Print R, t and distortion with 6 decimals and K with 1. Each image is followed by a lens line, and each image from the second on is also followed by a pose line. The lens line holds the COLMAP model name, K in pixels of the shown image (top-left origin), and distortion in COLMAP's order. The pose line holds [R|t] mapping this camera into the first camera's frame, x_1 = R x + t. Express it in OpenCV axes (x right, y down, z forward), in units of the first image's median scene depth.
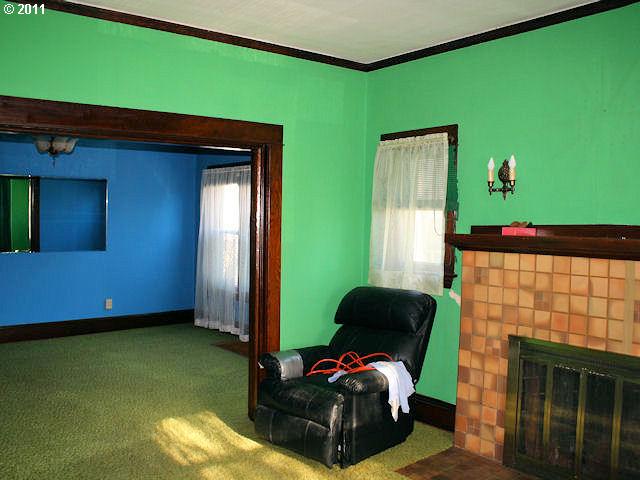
lens RADIAL K [[658.3, 0, 301.4], [0, 658.3, 239.2], [0, 0, 1]] dist [-0.008739, 0.020489]
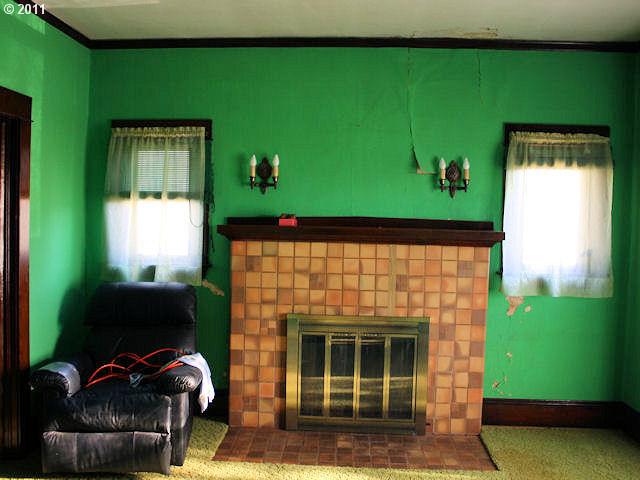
lens RADIAL K [[658.3, 0, 301.4], [0, 658.3, 239.2], [0, 0, 1]] dist [-0.008739, 0.020489]
pose [[0.678623, -0.021659, 0.734167, -0.482884], [0.014771, 0.999765, 0.015841, -0.000695], [-0.734338, 0.000094, 0.678784, 0.211040]]
